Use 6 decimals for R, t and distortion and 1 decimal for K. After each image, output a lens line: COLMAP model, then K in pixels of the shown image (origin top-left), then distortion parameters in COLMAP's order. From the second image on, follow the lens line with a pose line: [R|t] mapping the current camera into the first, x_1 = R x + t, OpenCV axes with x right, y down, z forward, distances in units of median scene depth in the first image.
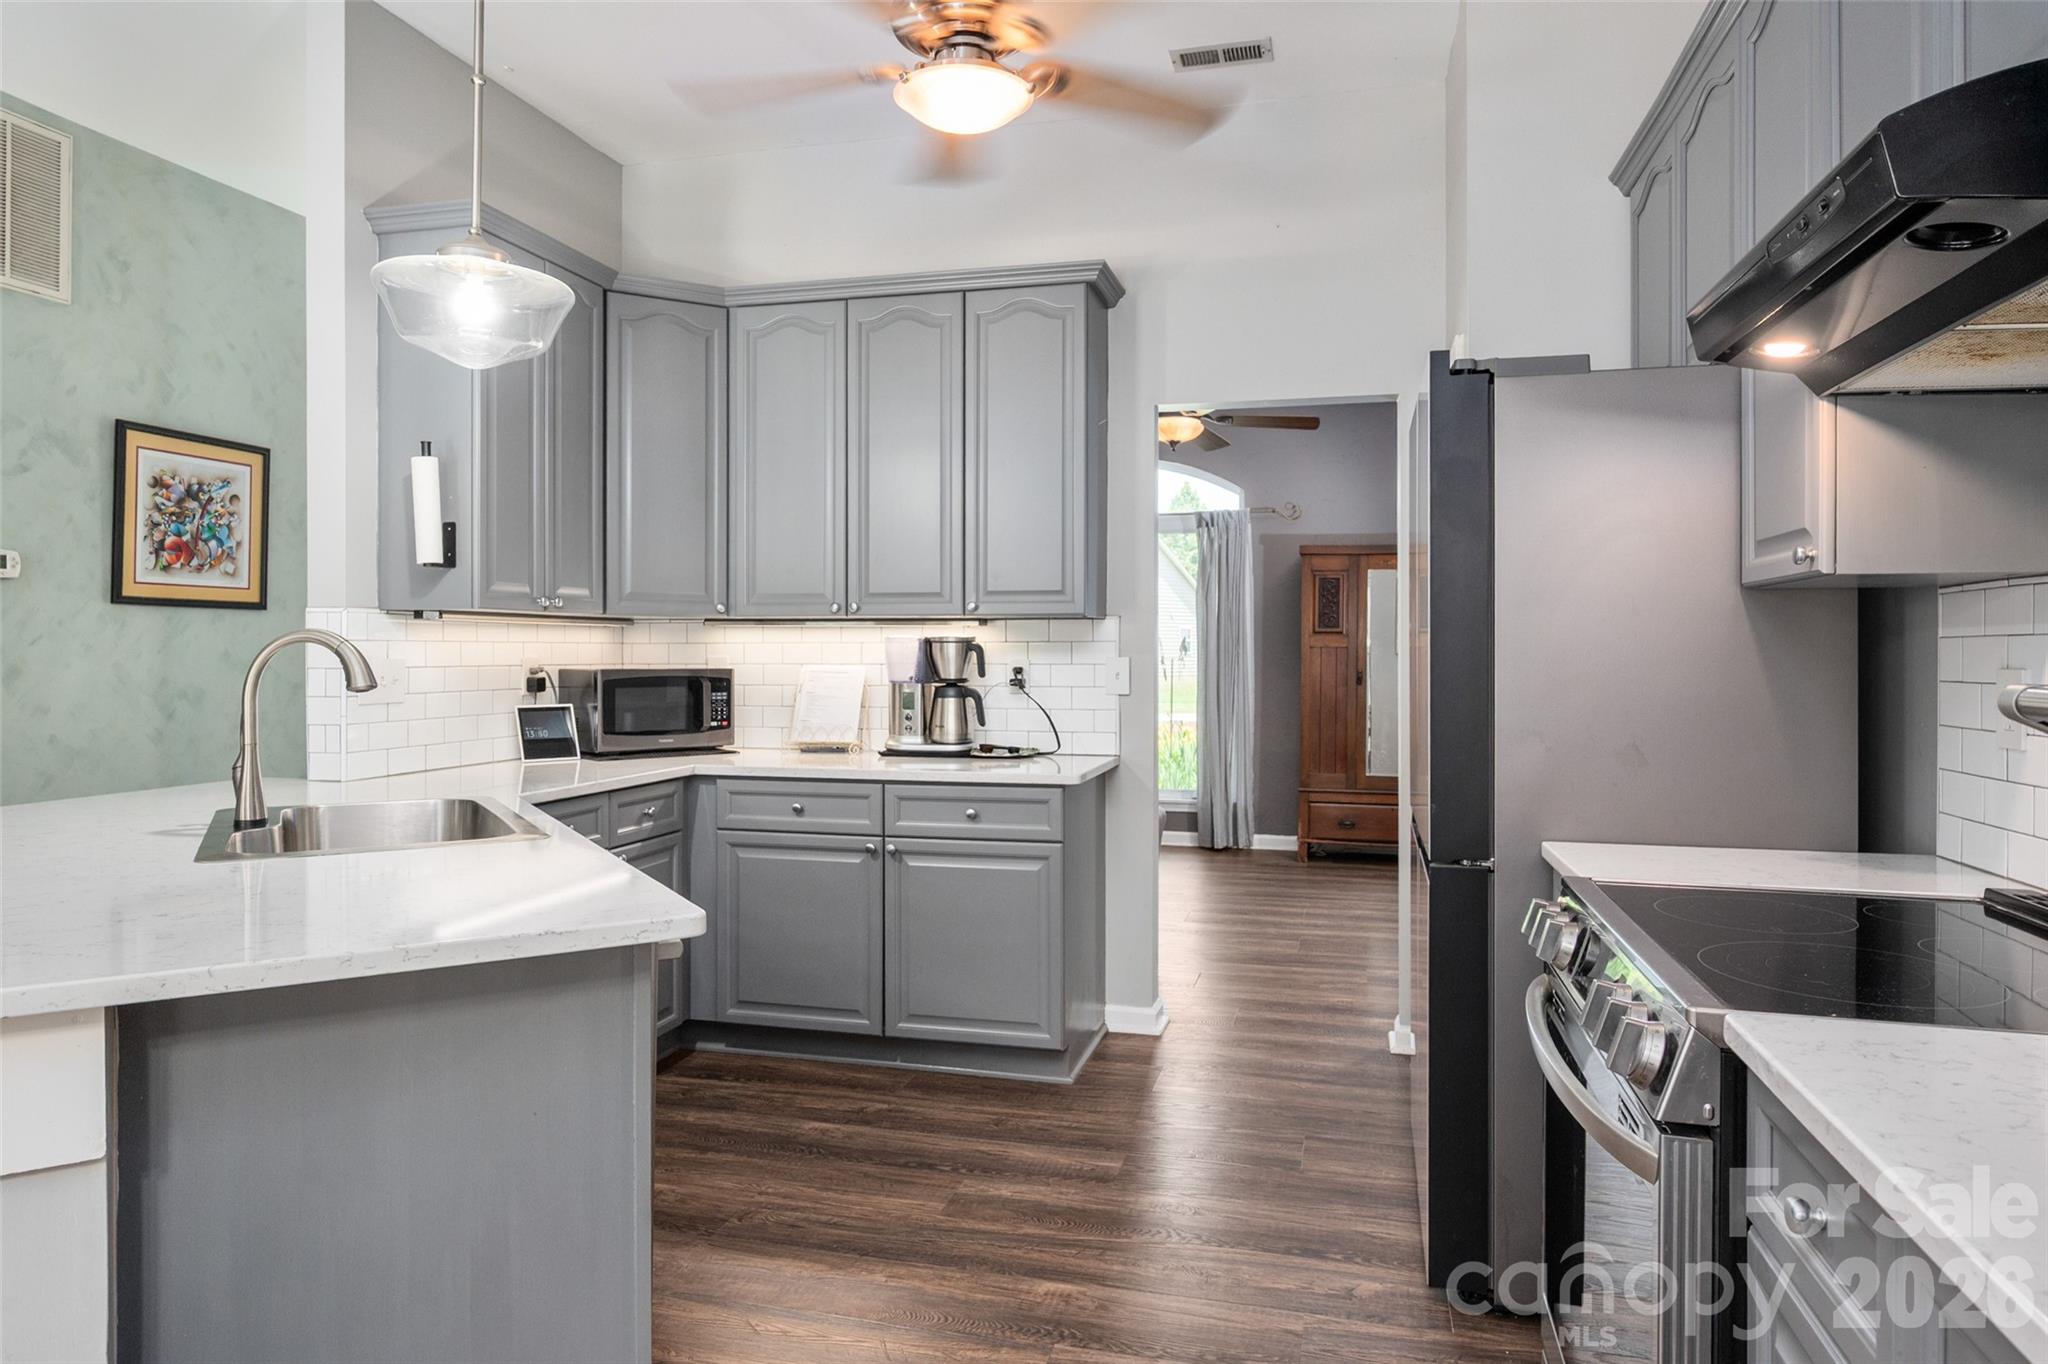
lens RADIAL K [[1236.0, 0, 1030.2], [0, 1236.0, 672.9], [0, 0, 1]] dist [0.001613, -0.000701]
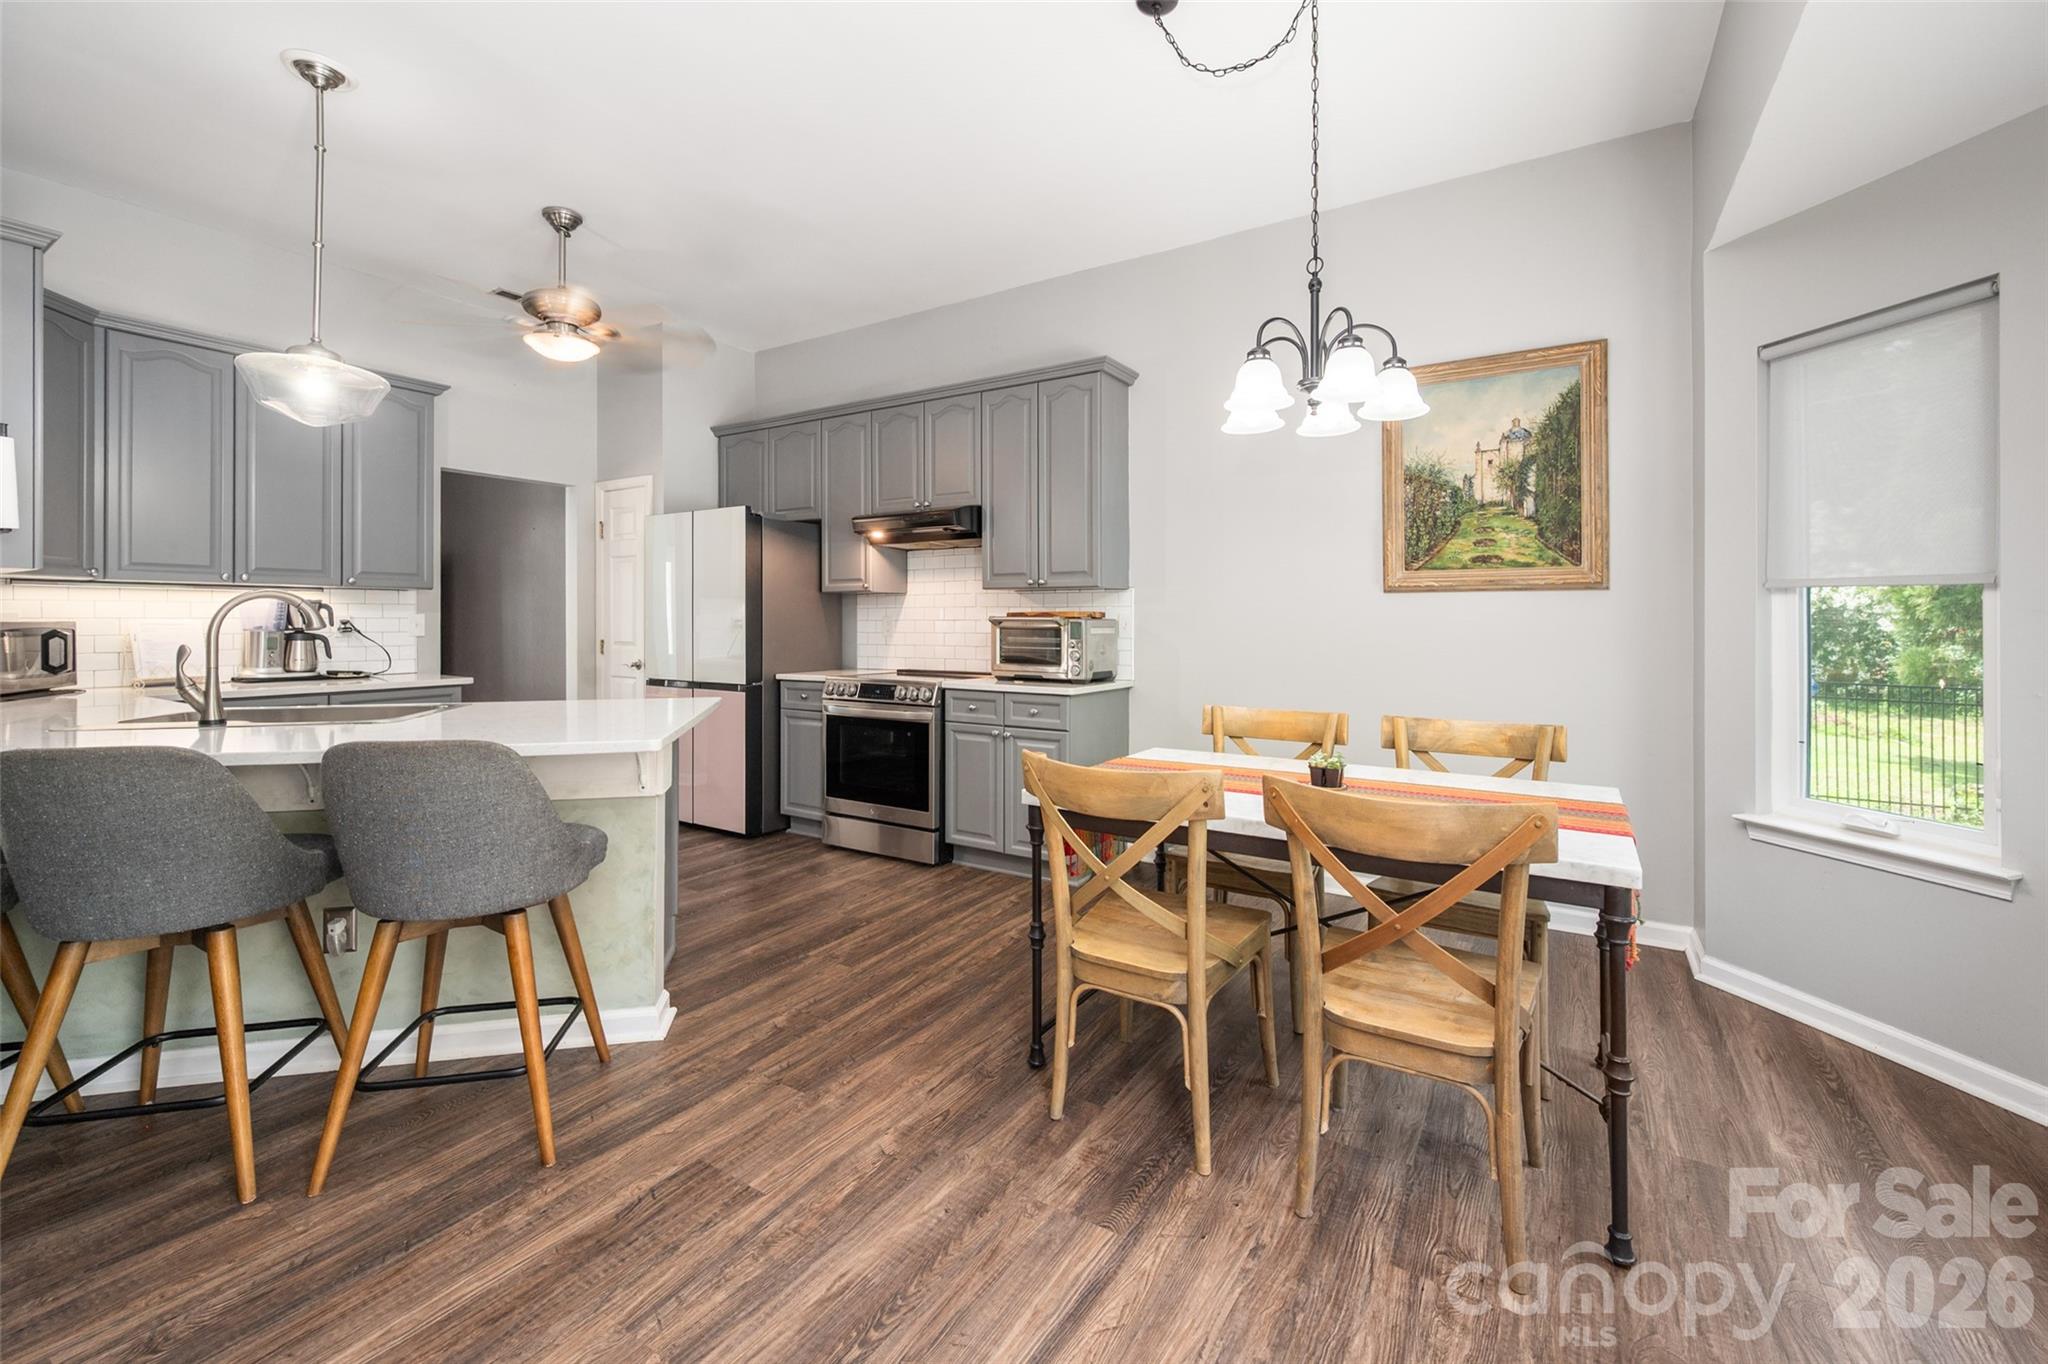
lens RADIAL K [[838.5, 0, 1031.1], [0, 838.5, 629.1], [0, 0, 1]] dist [-0.004312, 0.000586]
pose [[0.302494, -0.012019, 0.953075, -0.752212], [0.014166, 0.999867, 0.008113, 0.010996], [-0.953046, 0.011047, 0.302624, -0.129483]]
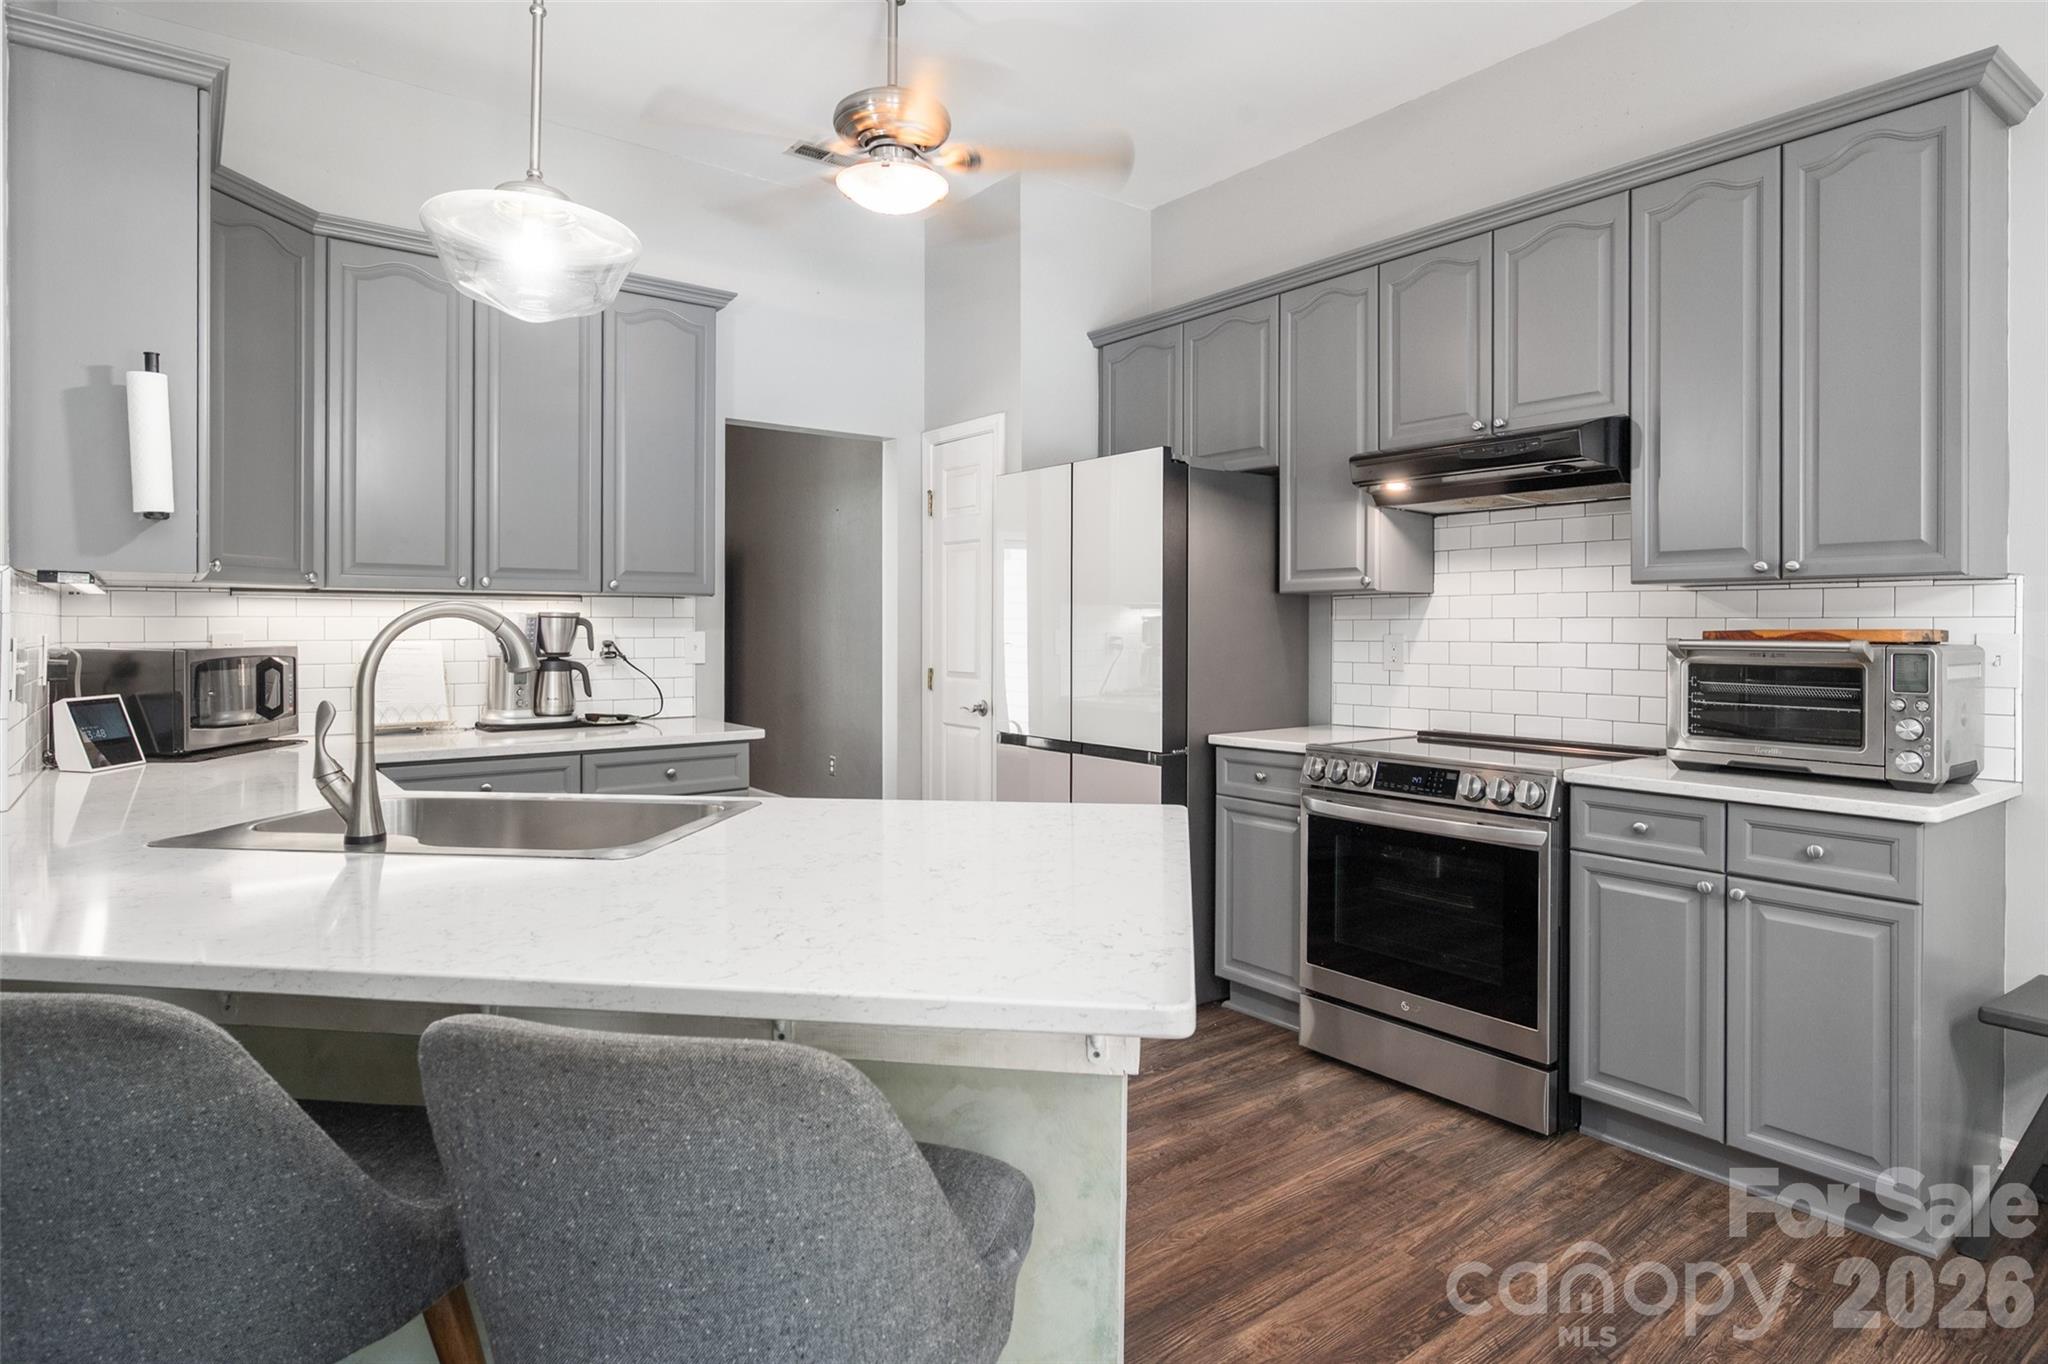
lens RADIAL K [[1124.3, 0, 1002.3], [0, 1124.3, 637.3], [0, 0, 1]] dist [0.014067, -0.000754]
pose [[0.633928, -0.008062, 0.773350, -0.556863], [0.012531, 0.999921, 0.000152, -0.003433], [-0.773290, 0.009595, 0.633980, 0.115484]]
